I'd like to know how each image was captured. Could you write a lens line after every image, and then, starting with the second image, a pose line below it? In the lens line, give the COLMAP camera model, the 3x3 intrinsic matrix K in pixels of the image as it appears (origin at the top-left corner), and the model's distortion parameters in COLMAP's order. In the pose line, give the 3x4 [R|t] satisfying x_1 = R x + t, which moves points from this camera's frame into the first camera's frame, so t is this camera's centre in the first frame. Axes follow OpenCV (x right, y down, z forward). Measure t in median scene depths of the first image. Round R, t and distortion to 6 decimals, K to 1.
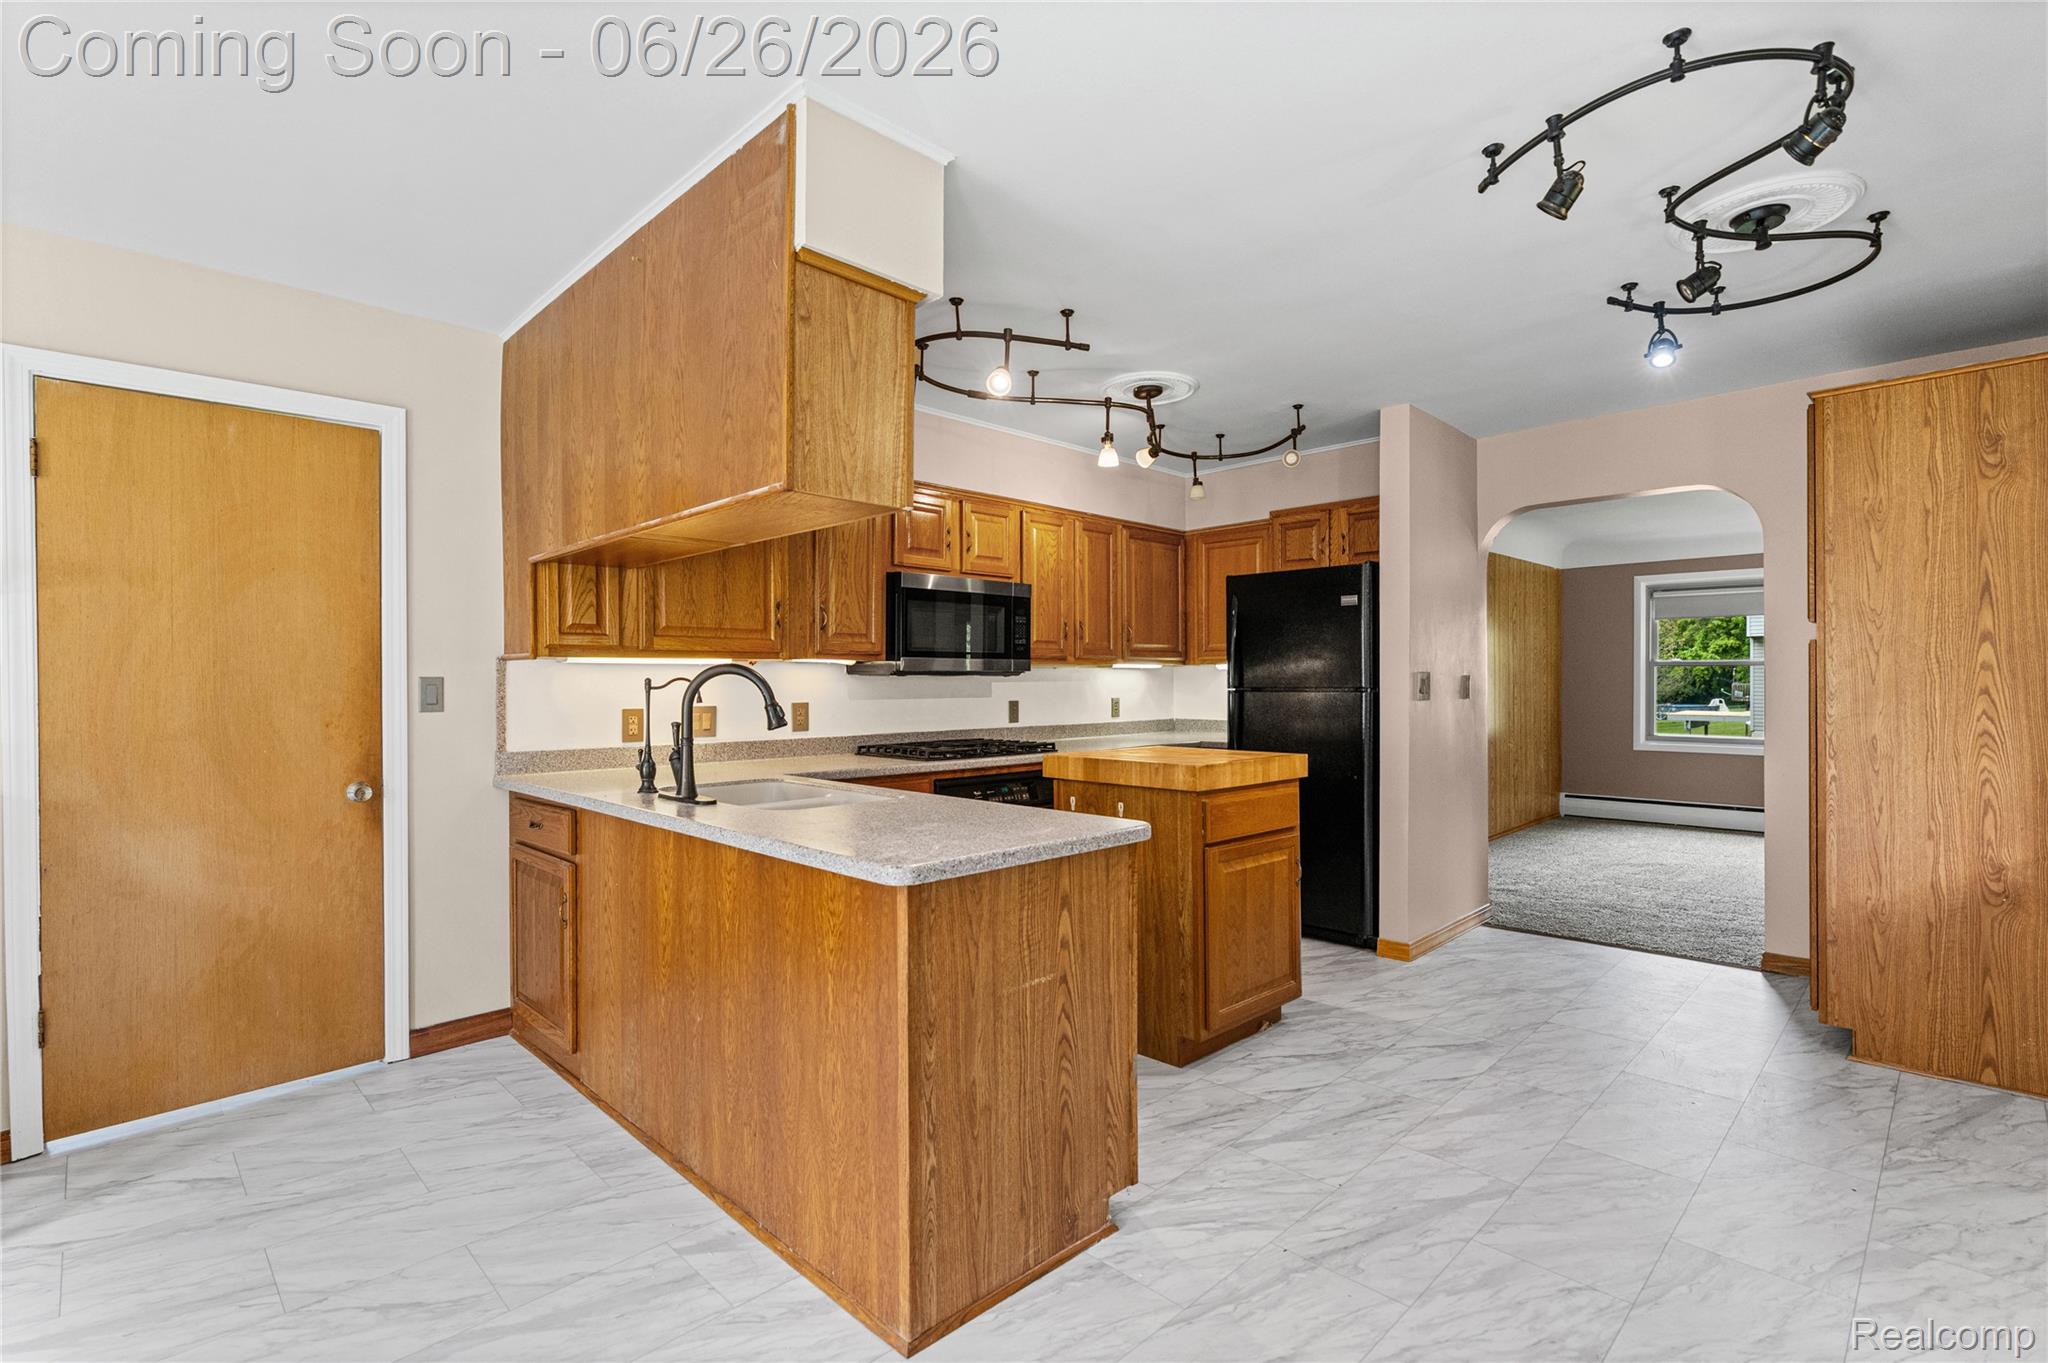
lens RADIAL K [[950.3, 0, 1040.4], [0, 950.3, 685.4], [0, 0, 1]] dist [-0.010810, 0.004847]
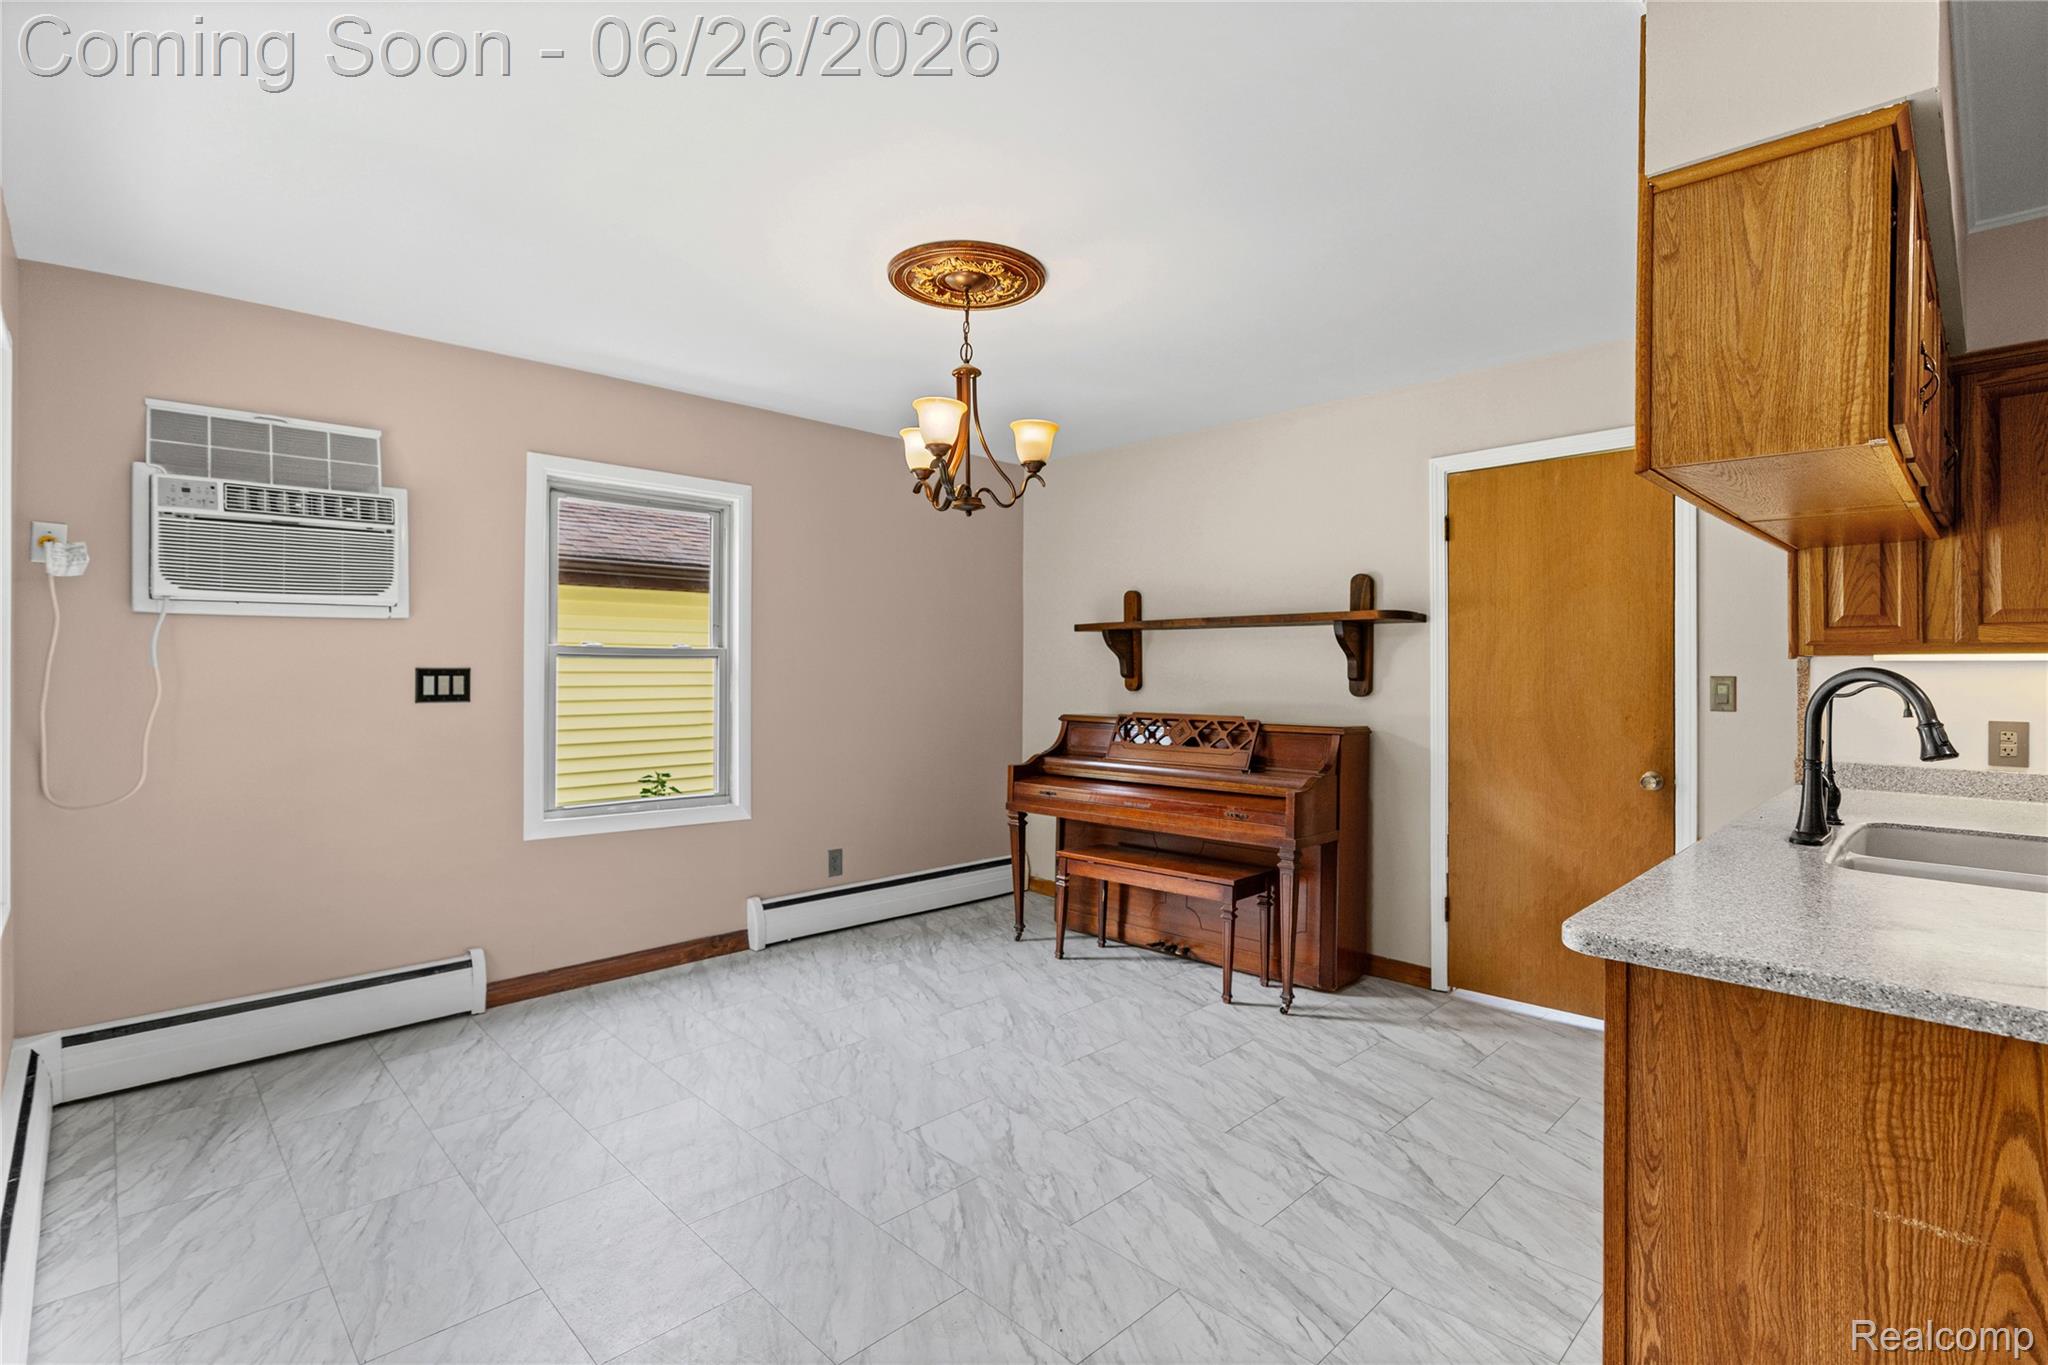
lens RADIAL K [[948.0, 0, 1034.8], [0, 948.0, 661.2], [0, 0, 1]] dist [-0.004160, 0.000520]
pose [[-0.008177, -0.001432, -0.999966, 0.343779], [-0.006754, 0.999976, -0.001377, -0.017754], [0.999944, 0.006743, -0.008186, 0.271544]]
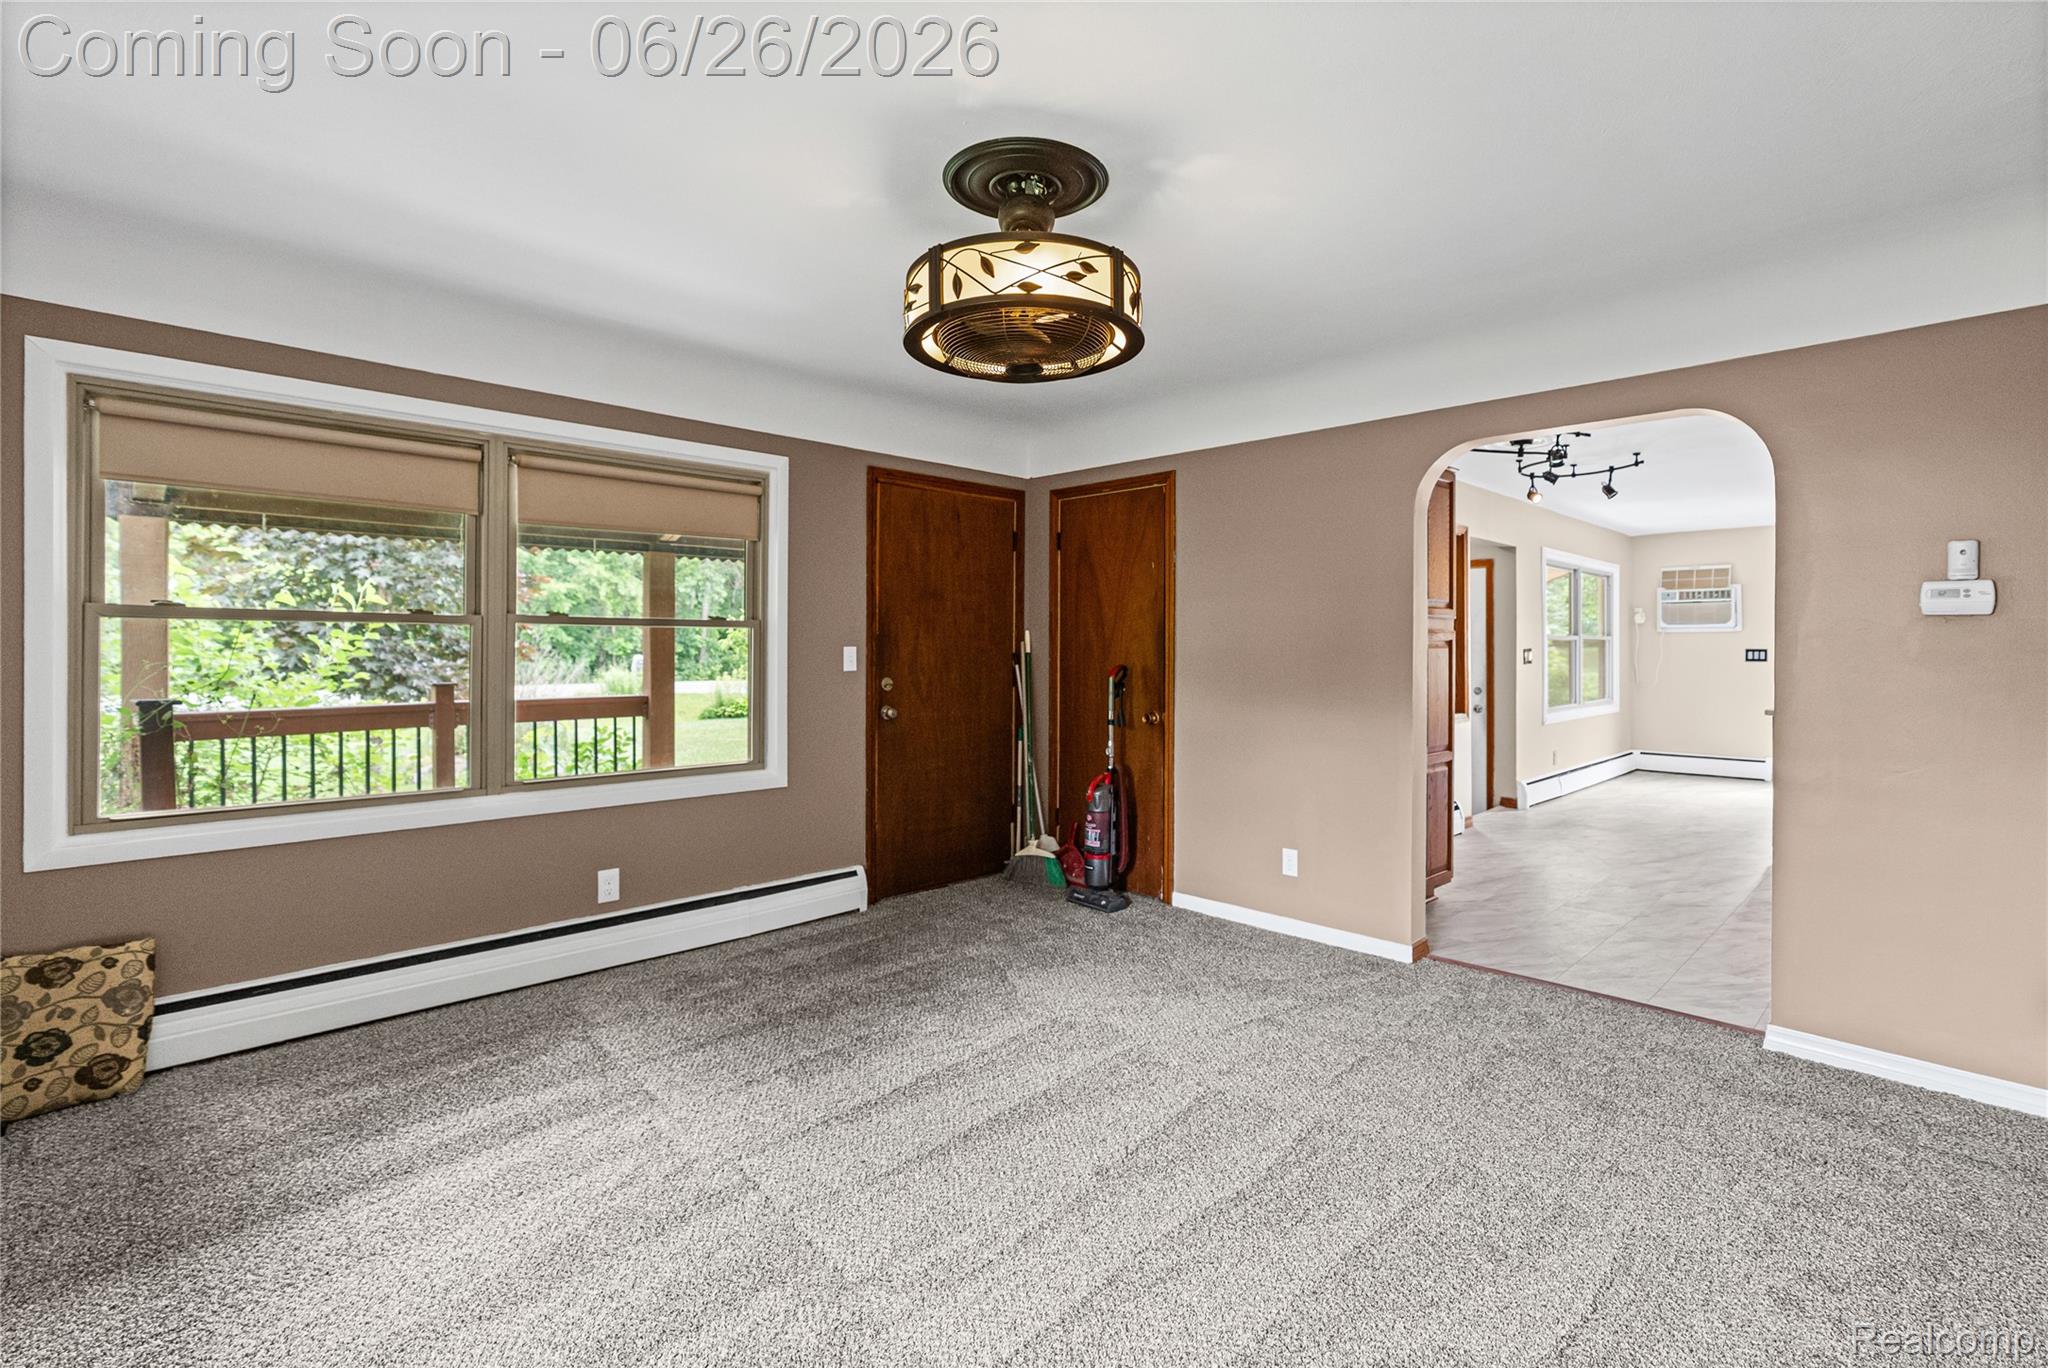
lens RADIAL K [[957.2, 0, 1072.2], [0, 957.2, 643.7], [0, 0, 1]] dist [0.026099, 0.000186]
pose [[-0.999486, 0.001725, -0.032000, 1.403368], [0.001709, 0.999998, 0.000531, -0.027211], [0.032001, 0.000476, -0.999488, 2.390704]]
